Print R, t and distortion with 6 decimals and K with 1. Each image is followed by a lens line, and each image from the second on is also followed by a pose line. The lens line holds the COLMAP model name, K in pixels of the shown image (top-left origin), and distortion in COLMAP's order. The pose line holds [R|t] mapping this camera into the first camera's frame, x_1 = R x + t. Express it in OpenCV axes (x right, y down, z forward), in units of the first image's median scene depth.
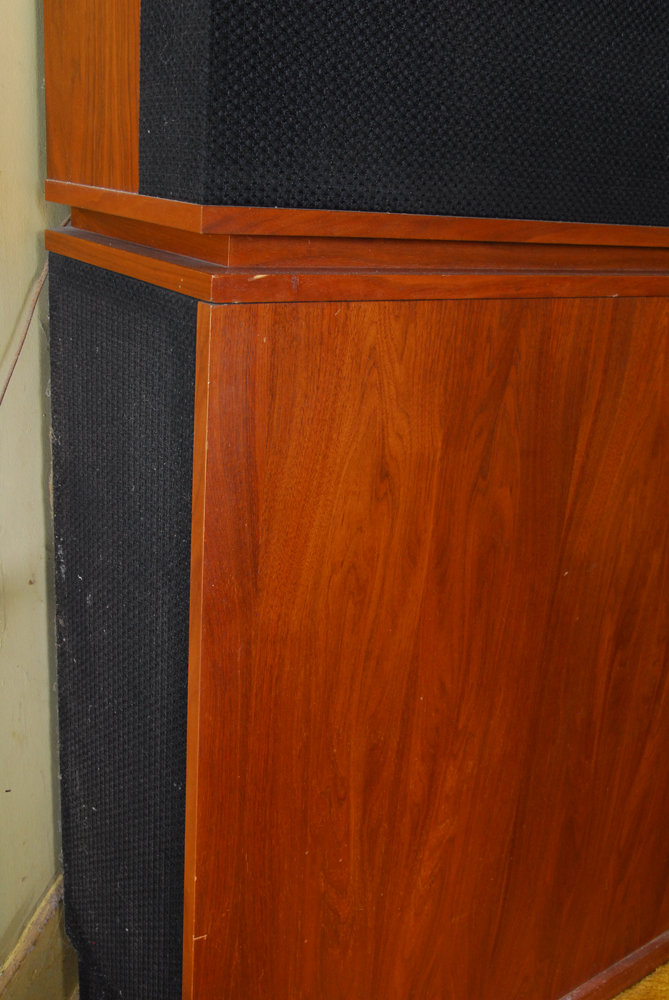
lens RADIAL K [[1004.3, 0, 351.2], [0, 1004.3, 500.7], [0, 0, 1]] dist [-0.061247, 0.012762]
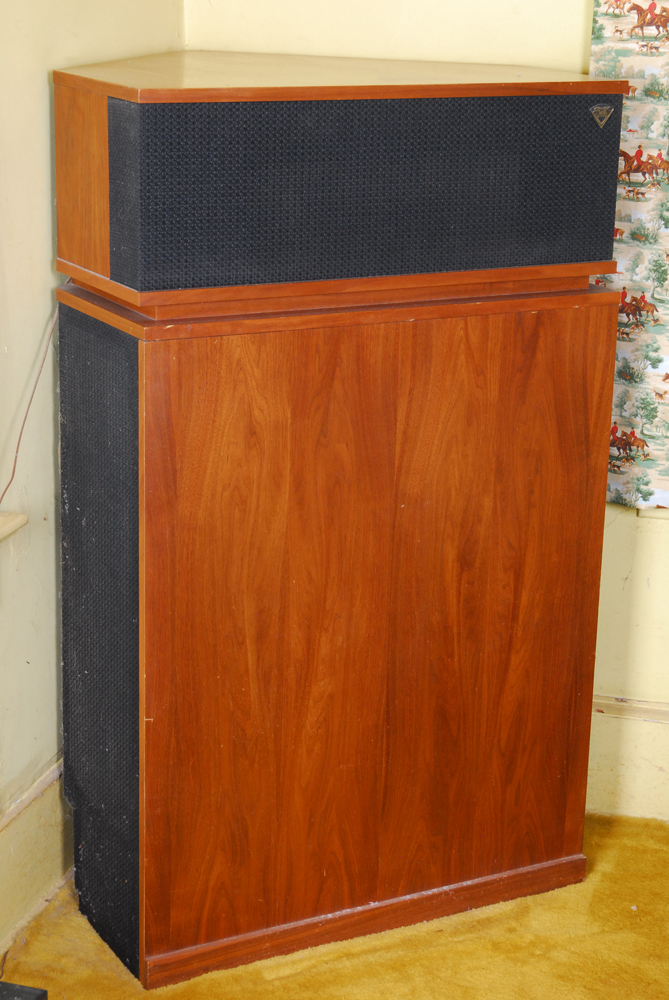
lens RADIAL K [[2038.2, 0, 334.5], [0, 2038.2, 500.0], [0, 0, 1]] dist [0.041662, 0.146256]
pose [[0.991072, -0.013911, -0.132599, 0.583803], [0.006138, 0.998248, -0.058850, 0.272557], [0.133185, 0.057511, 0.989421, -2.237118]]
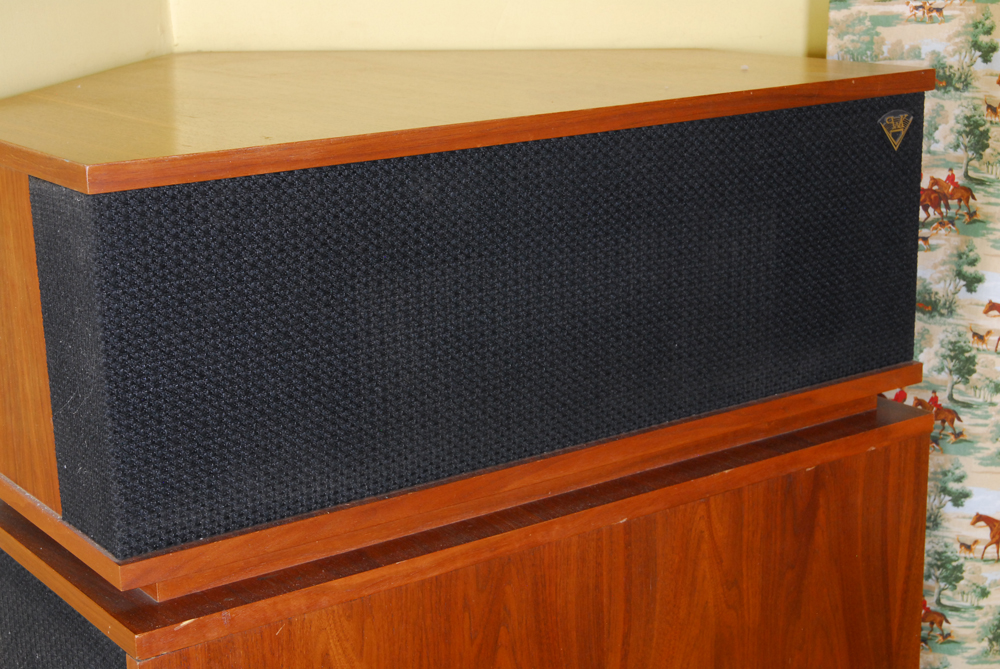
lens RADIAL K [[1727.9, 0, 500.0], [0, 1727.9, 334.5], [0, 0, 1]] dist [0.002790, 0.054089]
pose [[0.995143, -0.093542, -0.030656, 0.226685], [0.090868, 0.992698, -0.079336, -0.265810], [0.037853, 0.076165, 0.996376, -0.539017]]
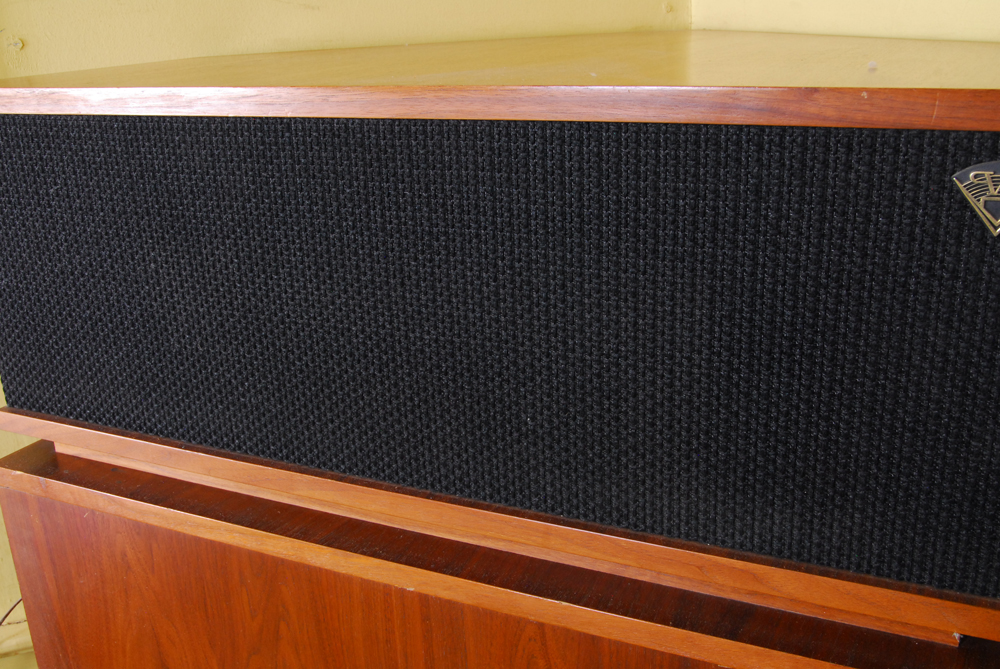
lens RADIAL K [[1004.3, 0, 500.0], [0, 1004.3, 334.5], [0, 0, 1]] dist [-0.061247, 0.012762]
pose [[0.465010, 0.193569, -0.863884, 0.925320], [-0.214075, 0.971431, 0.102435, -0.493826], [0.859033, 0.137303, 0.493164, 0.690959]]
